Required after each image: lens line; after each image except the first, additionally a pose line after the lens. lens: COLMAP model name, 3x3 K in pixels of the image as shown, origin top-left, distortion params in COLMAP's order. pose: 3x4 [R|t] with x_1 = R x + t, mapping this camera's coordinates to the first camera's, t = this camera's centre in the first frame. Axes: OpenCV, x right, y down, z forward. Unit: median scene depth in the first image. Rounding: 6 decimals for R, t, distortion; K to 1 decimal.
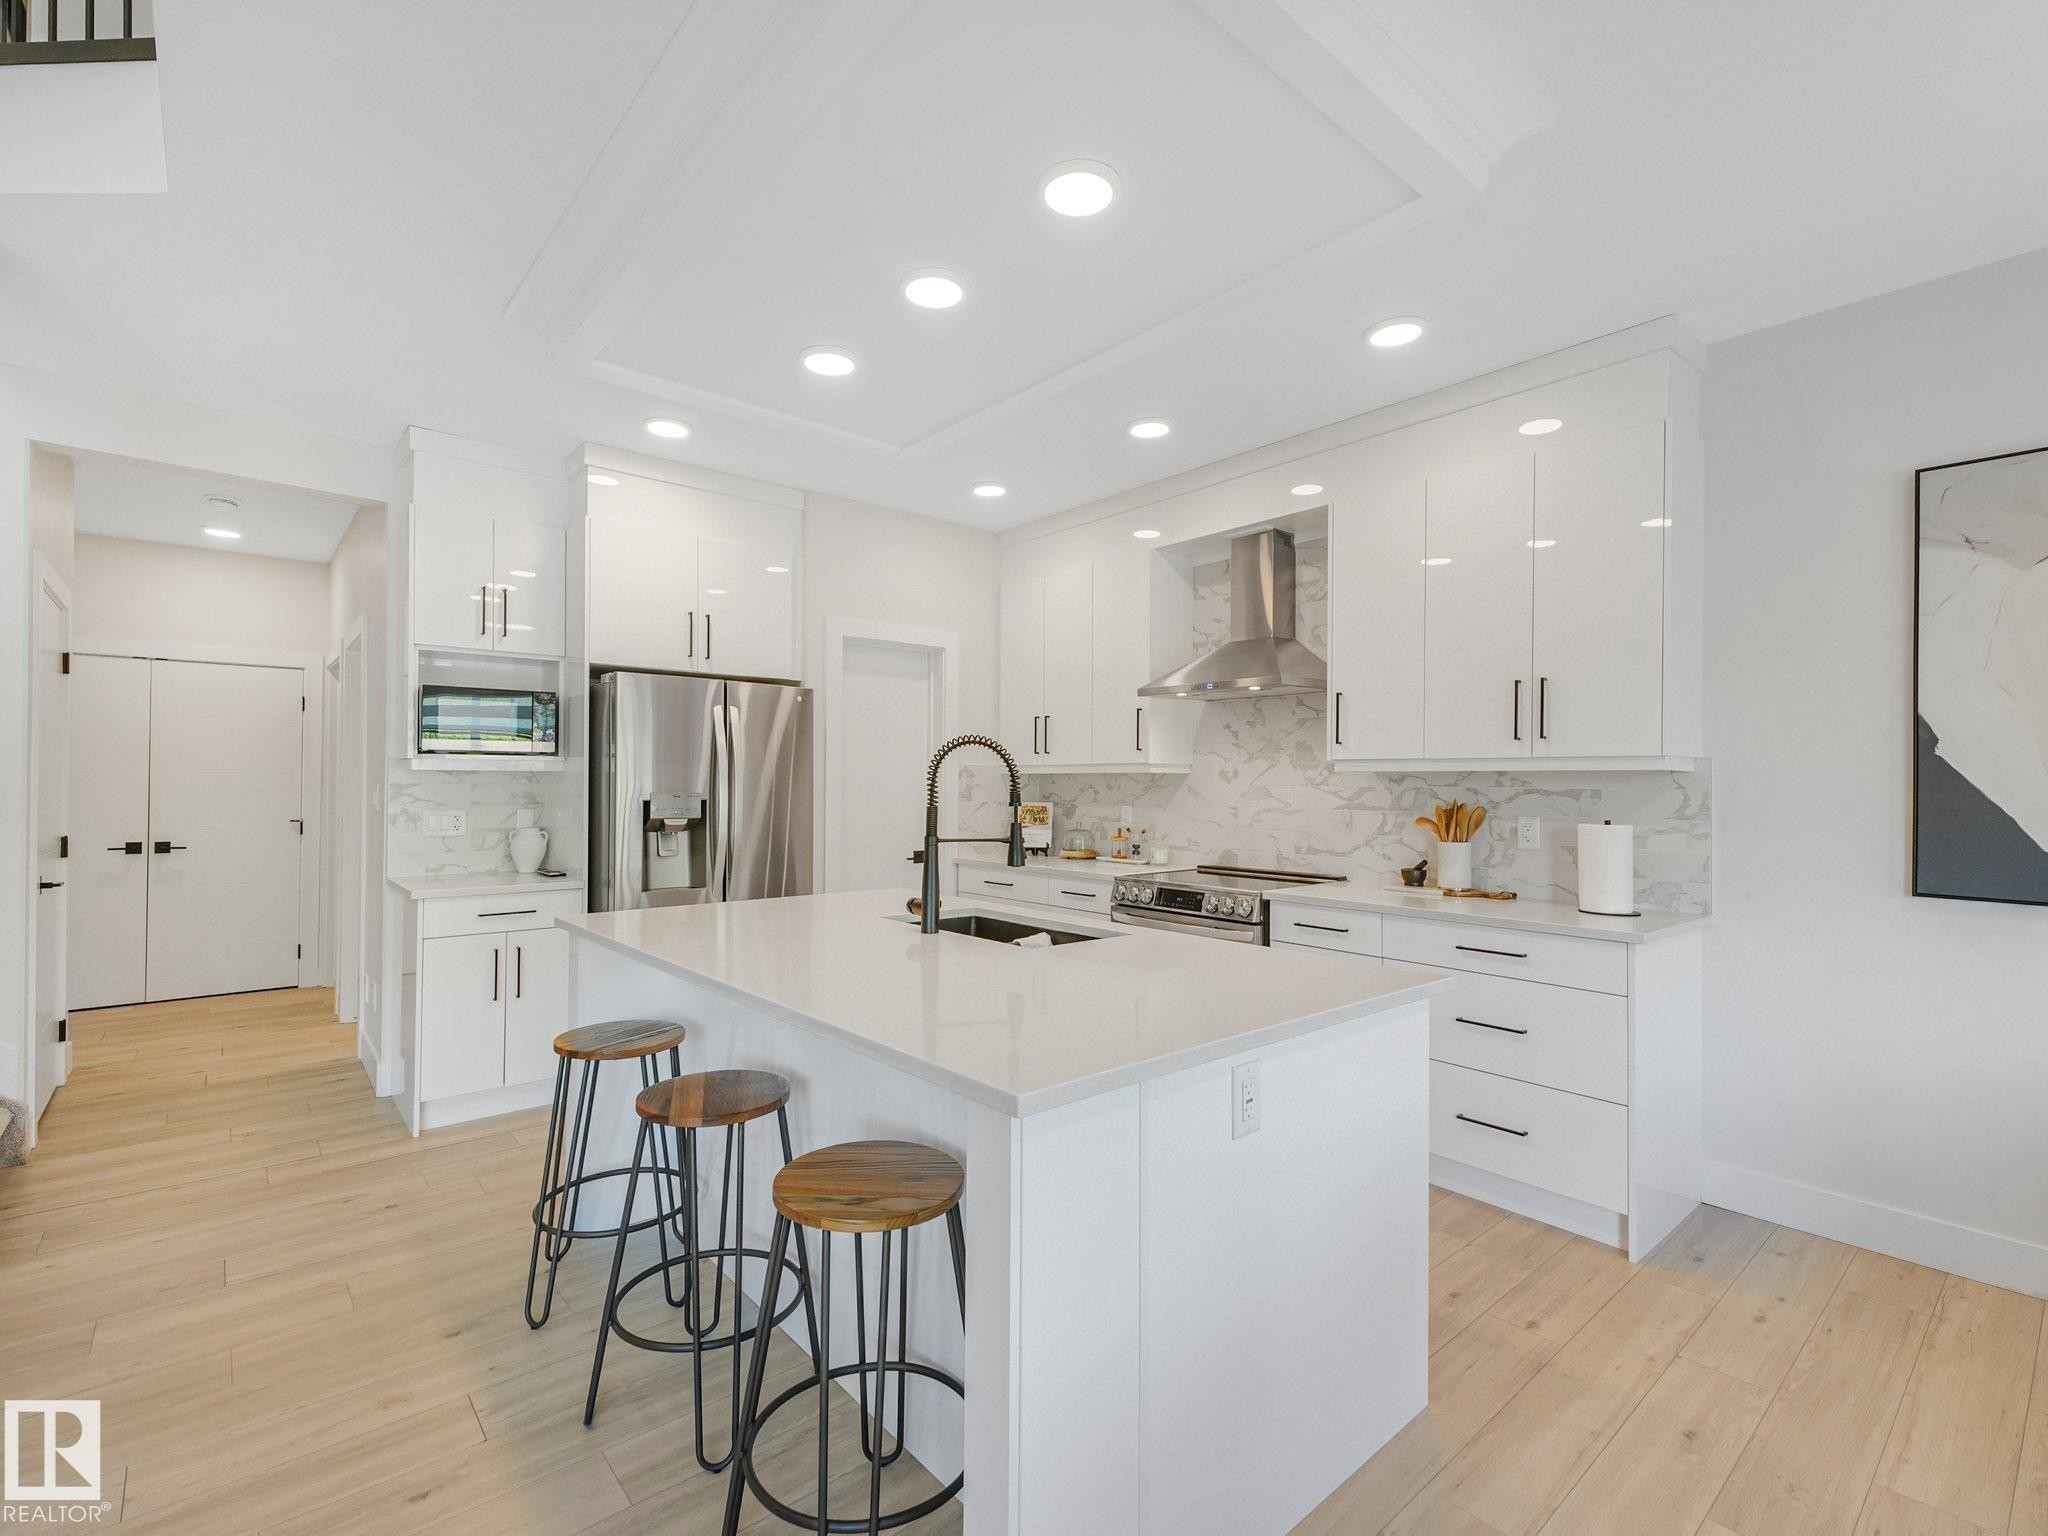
lens RADIAL K [[935.3, 0, 1022.1], [0, 935.3, 776.6], [0, 0, 1]] dist [-0.002560, -0.000439]
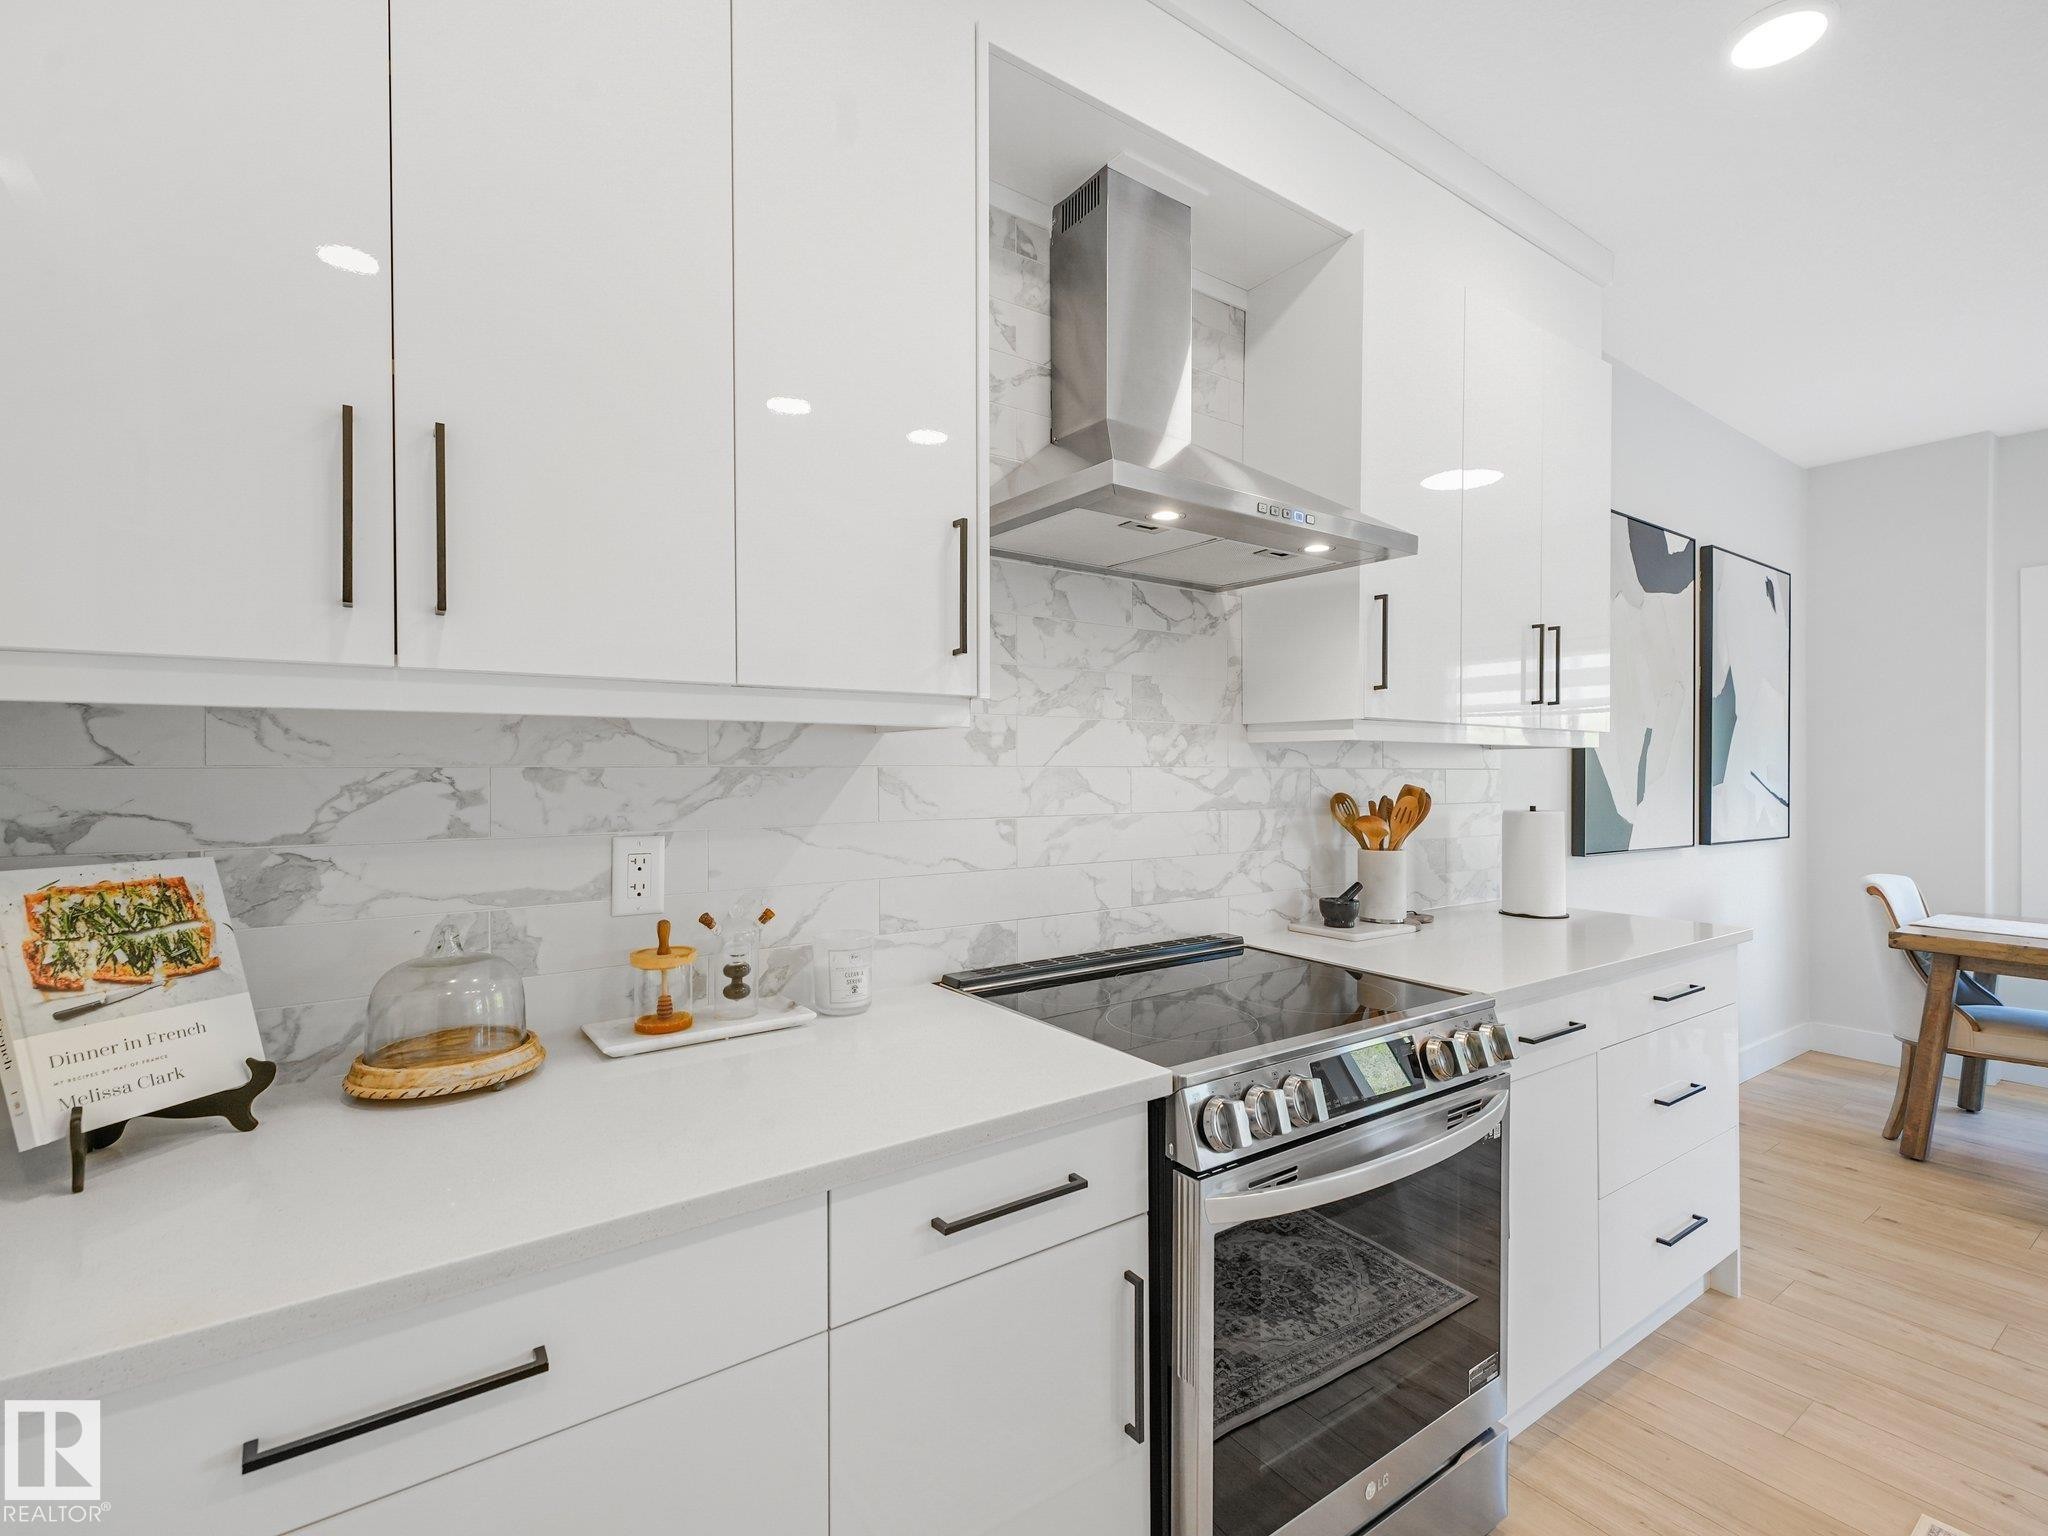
lens RADIAL K [[935.3, 0, 1021.6], [0, 935.3, 761.9], [0, 0, 1]] dist [-0.002560, -0.000439]
pose [[0.092692, -0.000803, 0.995694, -0.194738], [-0.008893, 0.999959, 0.001634, 0.006965], [-0.995655, -0.009006, 0.092681, 1.008870]]
